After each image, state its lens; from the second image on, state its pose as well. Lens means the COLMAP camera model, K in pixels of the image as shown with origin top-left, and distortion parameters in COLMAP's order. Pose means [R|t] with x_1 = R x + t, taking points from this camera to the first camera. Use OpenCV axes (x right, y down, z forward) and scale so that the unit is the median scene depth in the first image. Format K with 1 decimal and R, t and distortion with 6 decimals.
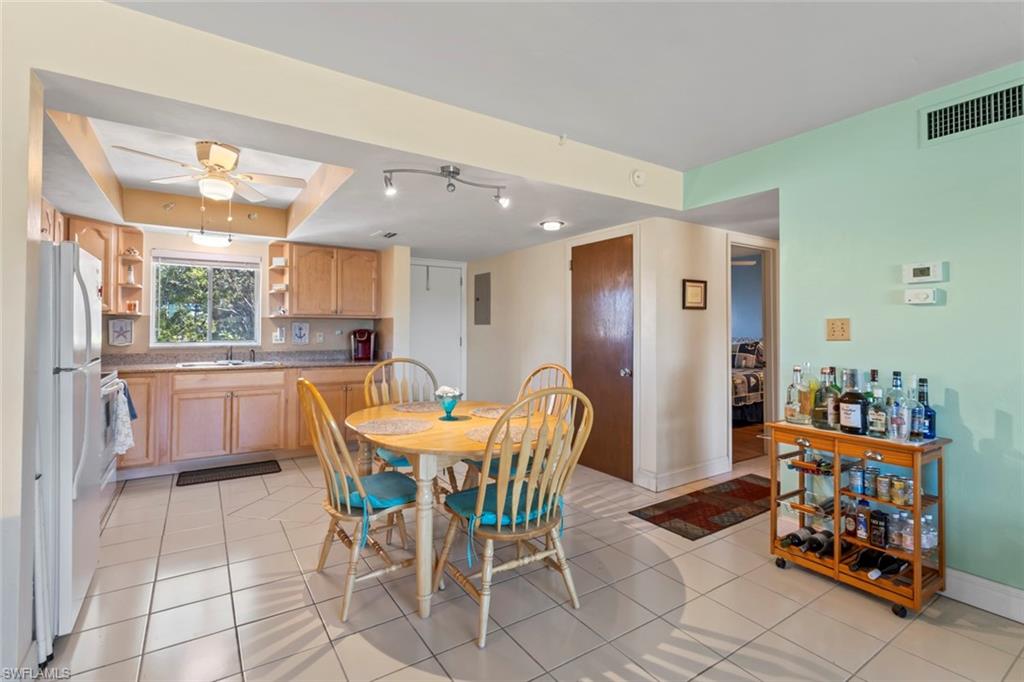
lens RADIAL K [[476.9, 0, 512.1], [0, 476.9, 325.1], [0, 0, 1]] dist [0.001755, 0.000191]
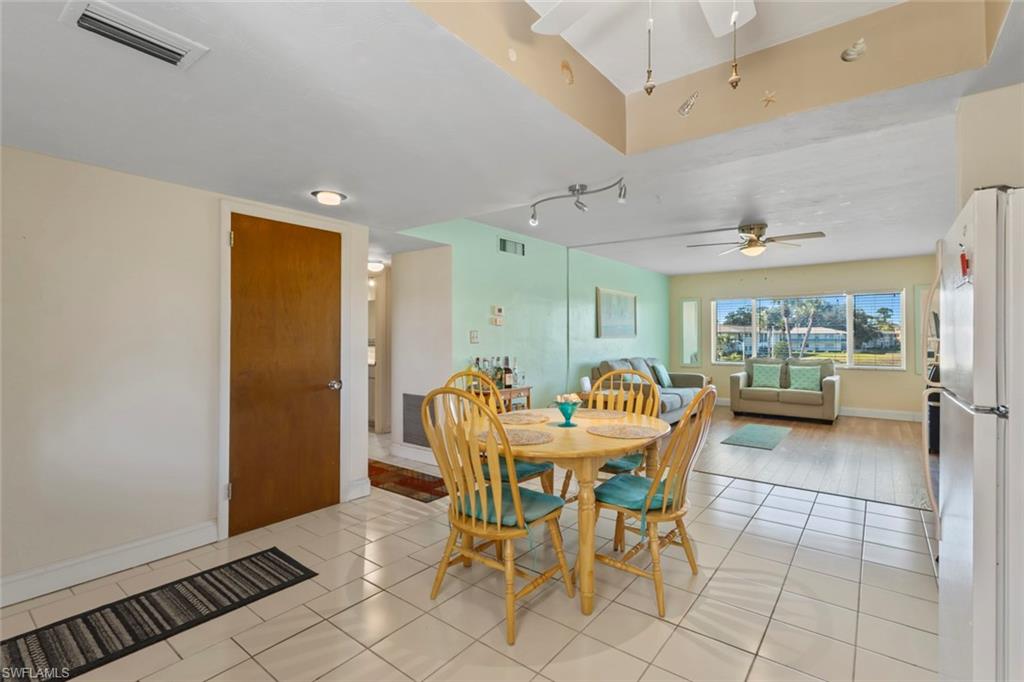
lens RADIAL K [[472.9, 0, 511.7], [0, 472.9, 333.9], [0, 0, 1]] dist [0.000652, 0.000459]
pose [[-0.320962, 0.002720, 0.947088, -0.679295], [-0.010312, 0.999927, -0.006367, 0.005424], [-0.947036, -0.011810, -0.320911, 0.924673]]
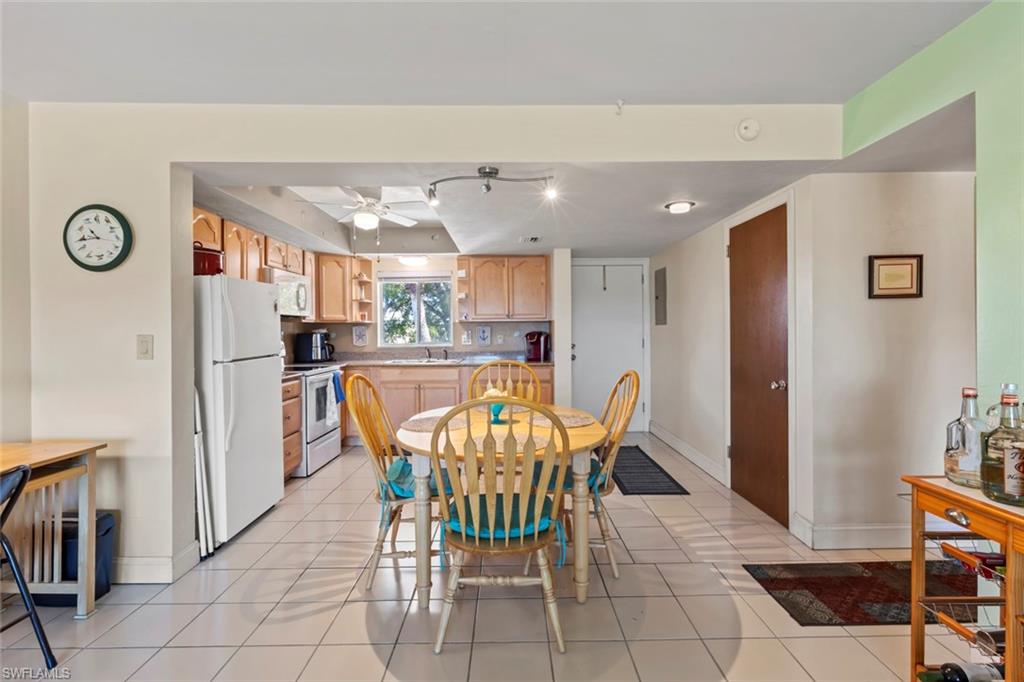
lens RADIAL K [[472.4, 0, 513.5], [0, 472.4, 333.7], [0, 0, 1]] dist [0.000884, 0.000892]
pose [[0.839101, -0.007702, -0.543921, 0.278763], [0.016336, 0.999806, 0.011044, 0.001515], [0.543730, -0.018152, 0.839064, 0.125480]]
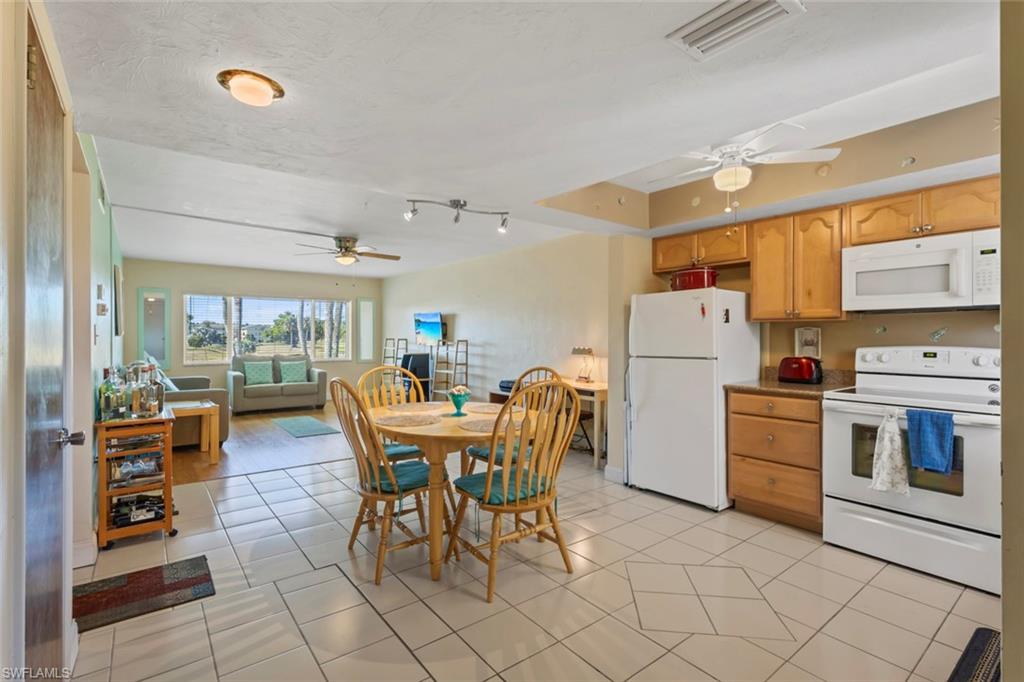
lens RADIAL K [[473.4, 0, 512.0], [0, 473.4, 341.0], [0, 0, 1]] dist [-0.000235, 0.000306]
pose [[-0.996790, -0.005675, -0.079864, -0.108404], [-0.005679, 0.999984, -0.000176, 0.012898], [0.079863, 0.000278, -0.996806, 1.371673]]
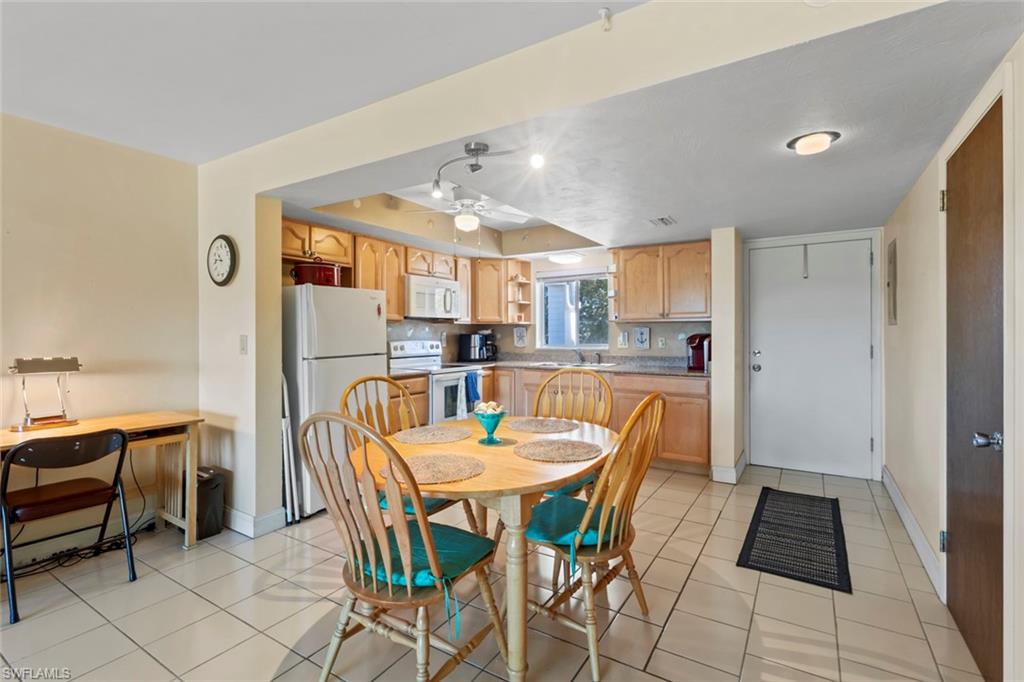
lens RADIAL K [[472.9, 0, 511.7], [0, 472.9, 333.9], [0, 0, 1]] dist [0.000652, 0.000459]
pose [[0.413068, -0.003297, -0.910694, 0.415283], [0.012114, 0.999925, 0.001875, 0.003979], [0.910620, -0.011806, 0.413076, 0.441756]]
